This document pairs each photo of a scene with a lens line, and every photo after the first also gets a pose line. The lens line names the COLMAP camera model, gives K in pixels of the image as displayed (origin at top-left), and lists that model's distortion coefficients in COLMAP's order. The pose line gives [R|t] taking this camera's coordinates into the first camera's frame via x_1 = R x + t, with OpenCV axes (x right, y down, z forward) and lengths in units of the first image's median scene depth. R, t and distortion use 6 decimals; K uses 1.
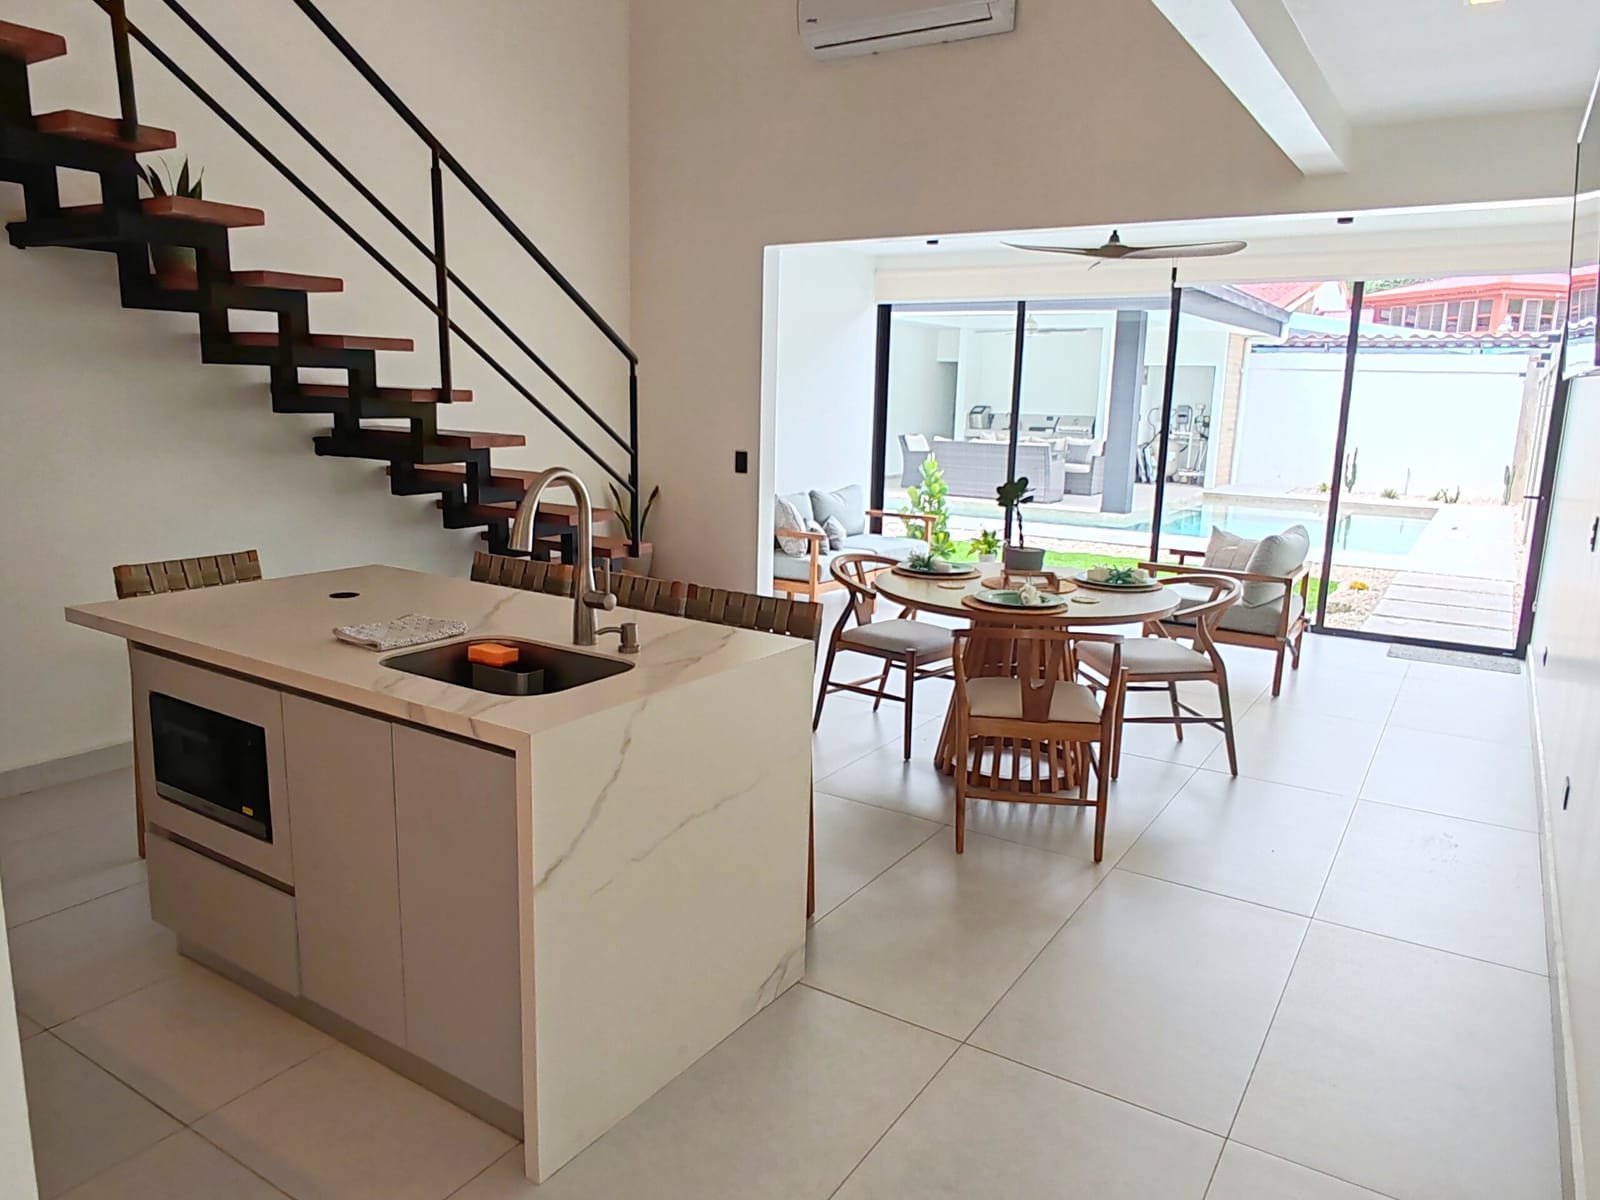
lens RADIAL K [[1098.7, 0, 790.9], [0, 1098.7, 599.9], [0, 0, 1]] dist [-0.002220, -0.000689]
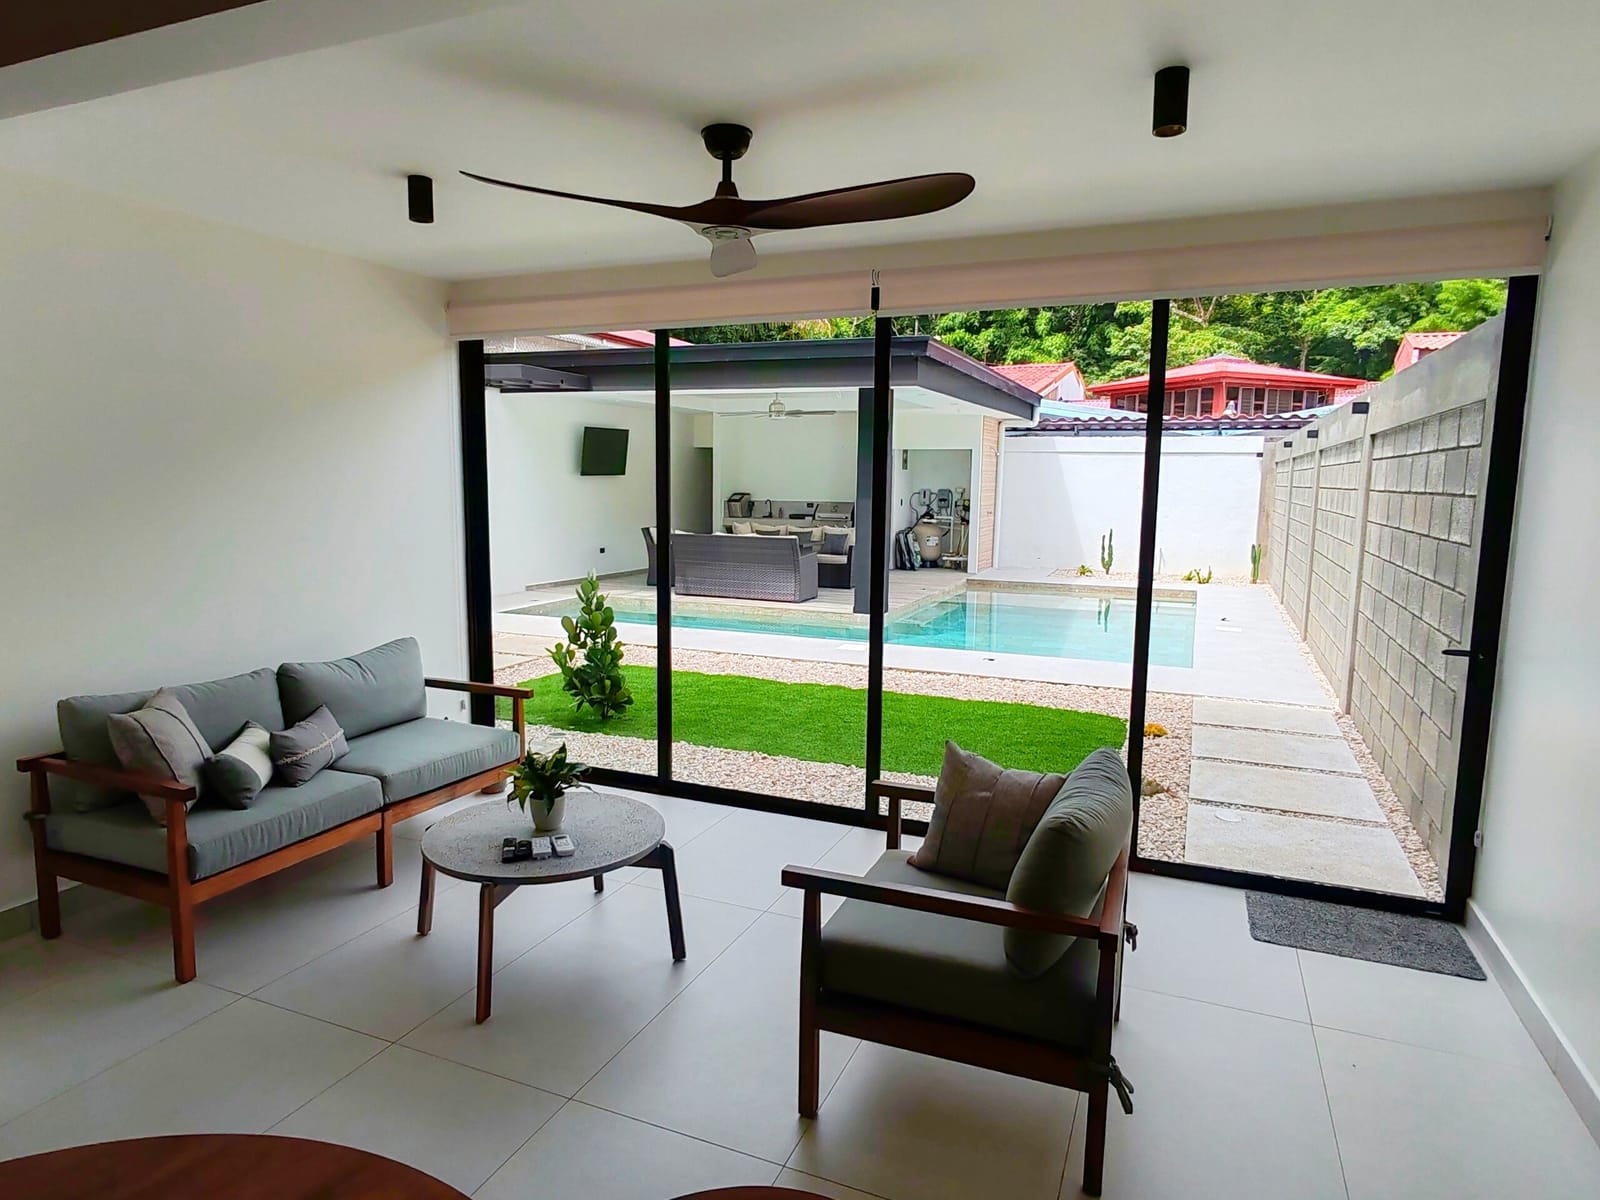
lens RADIAL K [[951.8, 0, 795.2], [0, 951.8, 602.6], [0, 0, 1]] dist [0.001896, 0.002136]
pose [[0.985211, -0.035327, 0.167664, 0.154937], [0.044527, 0.997683, -0.051432, -0.073483], [-0.165458, 0.058137, 0.984502, 0.363701]]
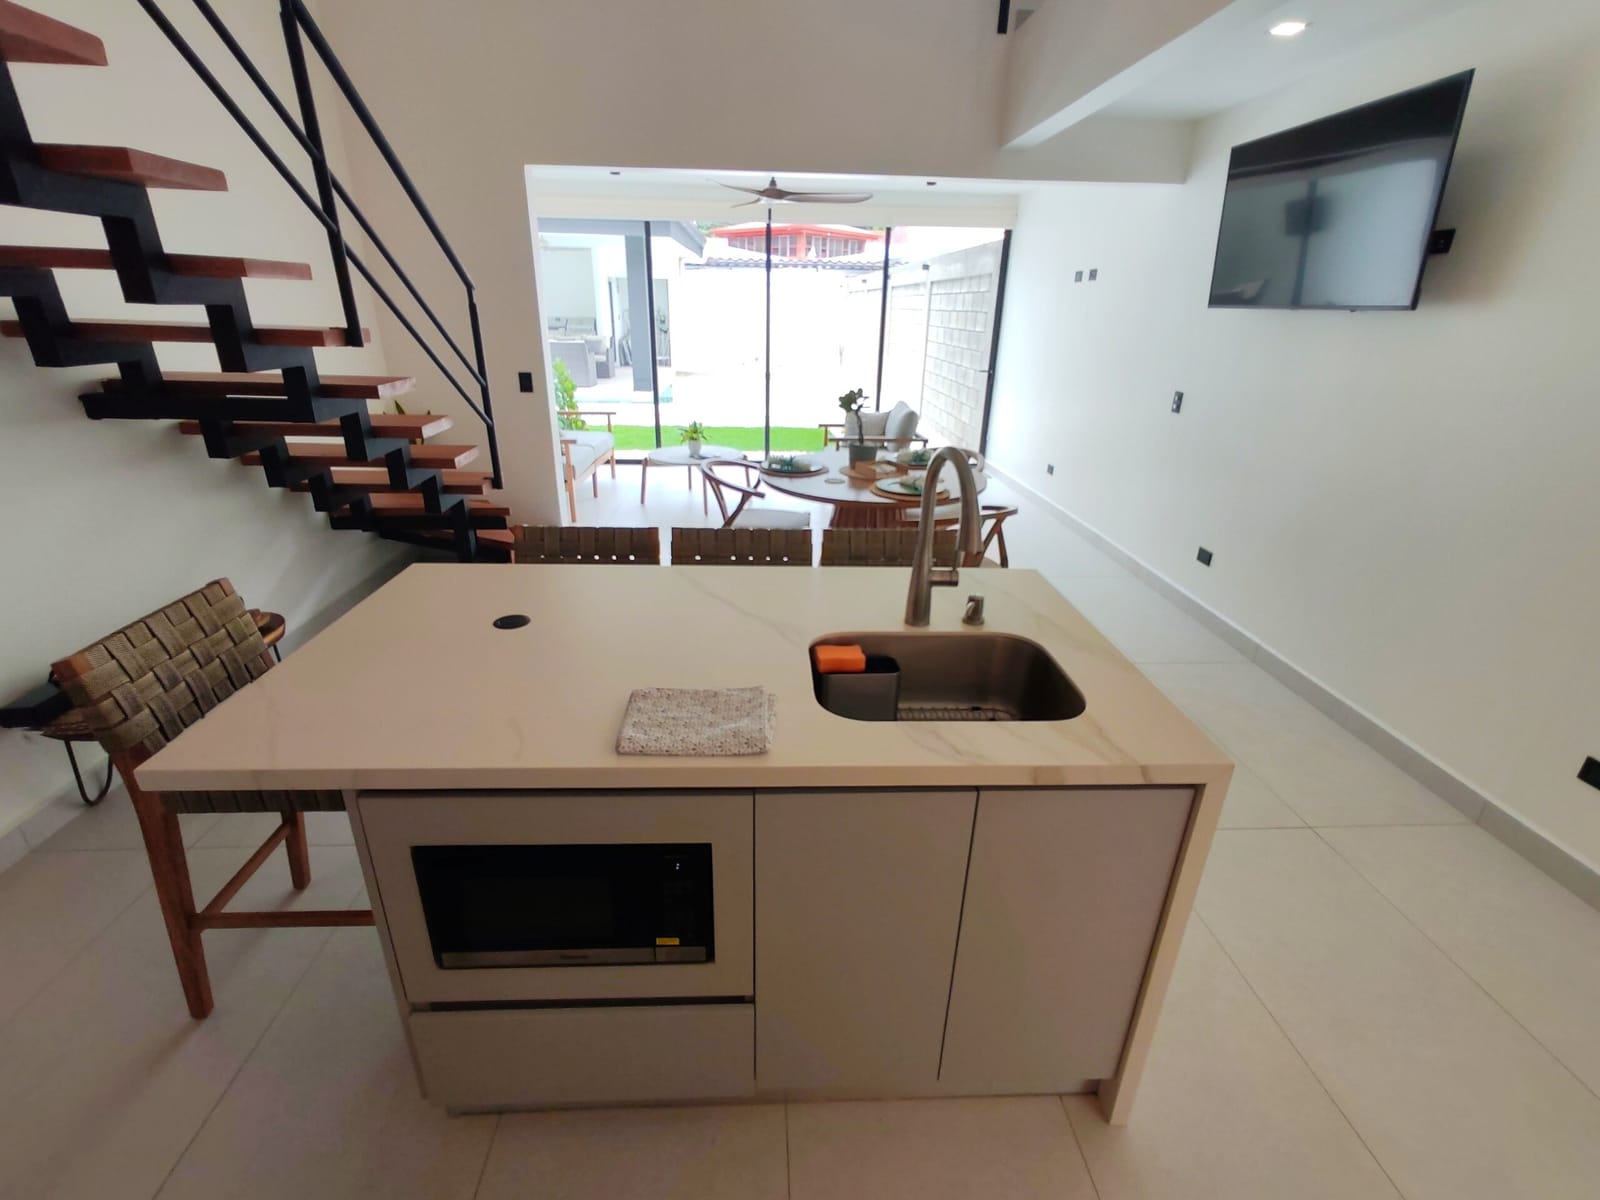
lens RADIAL K [[727.7, 0, 795.6], [0, 727.7, 601.0], [0, 0, 1]] dist [-0.000004, 0.001342]
pose [[0.810502, -0.228343, 0.539394, -0.162442], [0.108889, 0.963569, 0.244292, -0.038977], [-0.575526, -0.139265, 0.805838, 0.143243]]
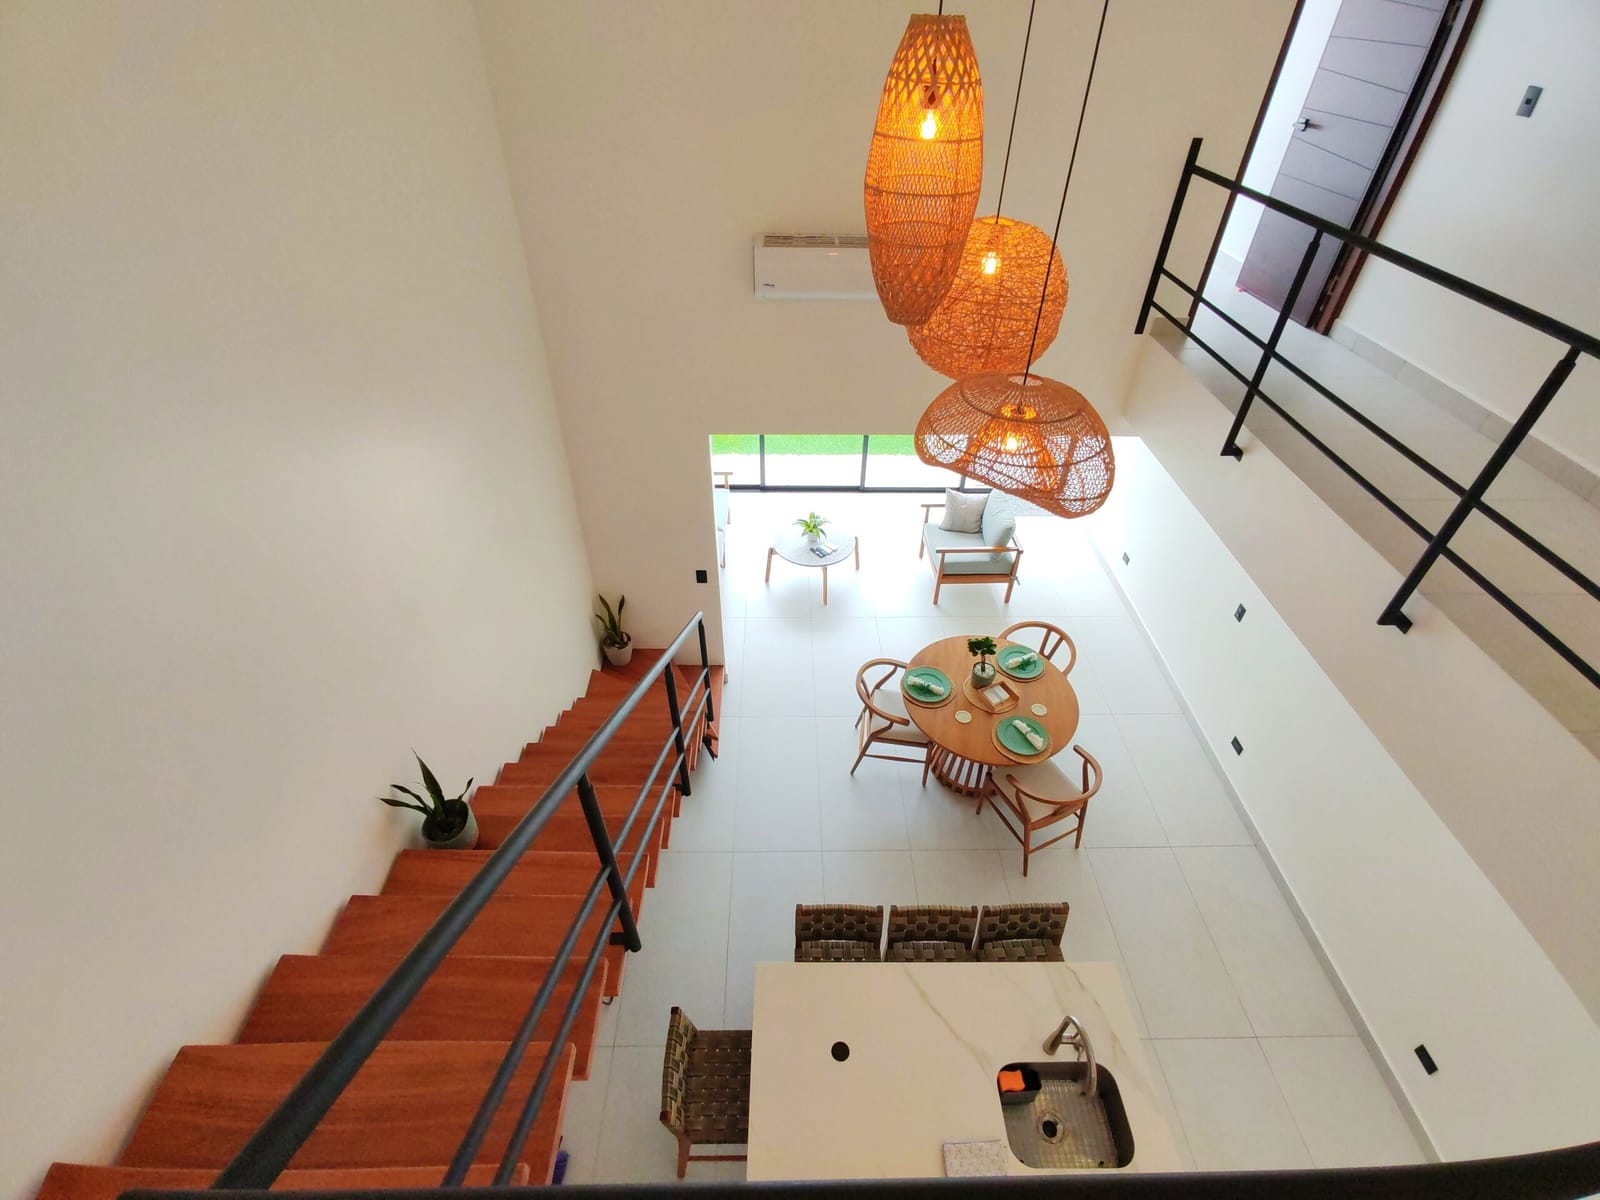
lens RADIAL K [[727.7, 0, 795.6], [0, 727.7, 601.0], [0, 0, 1]] dist [-0.000004, 0.001342]
pose [[0.829132, -0.373095, 0.416341, -0.201737], [0.117539, 0.844418, 0.522630, -0.335905], [-0.546556, -0.384393, 0.743988, 0.161258]]
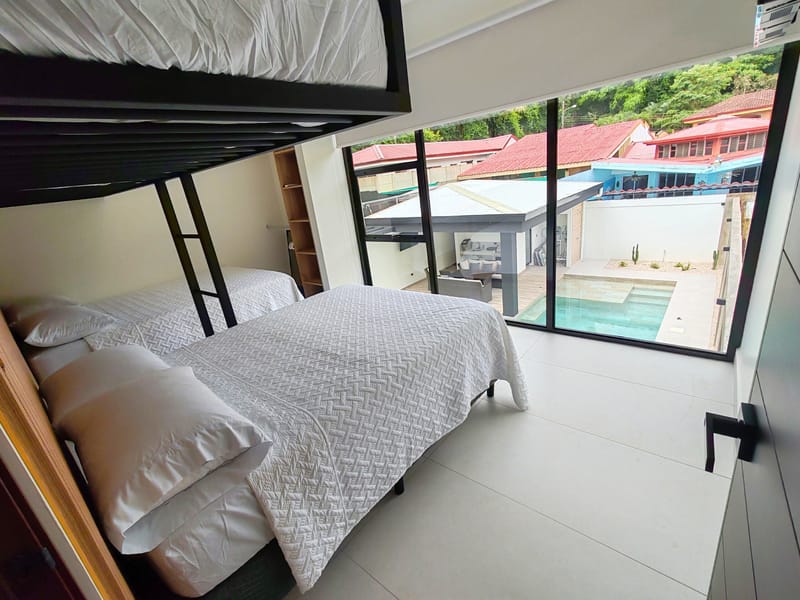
lens RADIAL K [[363.8, 0, 397.8], [0, 363.8, 300.5], [0, 0, 1]] dist [-0.000004, 0.001342]
pose [[0.980031, -0.100549, -0.171549, 0.293302], [0.125388, 0.982079, 0.140705, -0.346405], [0.154327, -0.159406, 0.975076, 0.370341]]
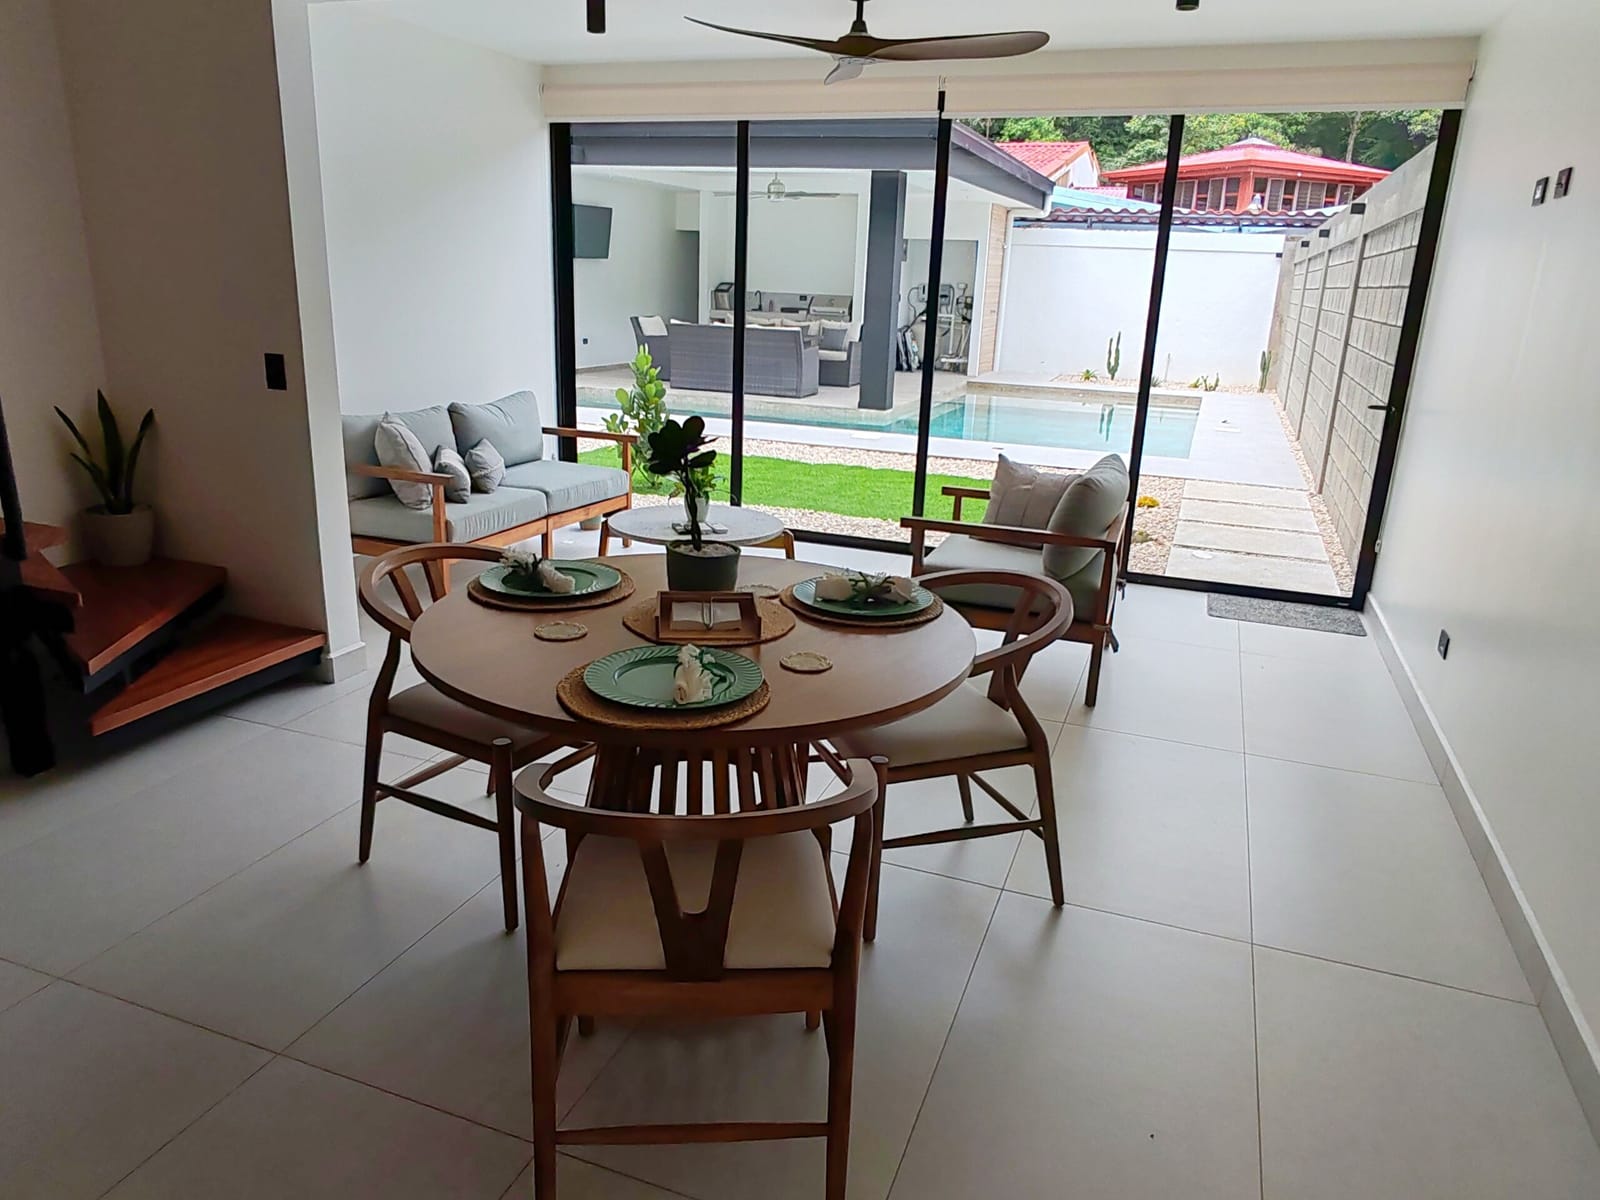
lens RADIAL K [[1098.7, 0, 790.9], [0, 1098.7, 599.9], [0, 0, 1]] dist [-0.002220, -0.000689]
pose [[0.978256, -0.048627, 0.201619, 0.064439], [0.026959, 0.993692, 0.108853, -0.035587], [-0.205640, -0.101050, 0.973397, 0.203815]]
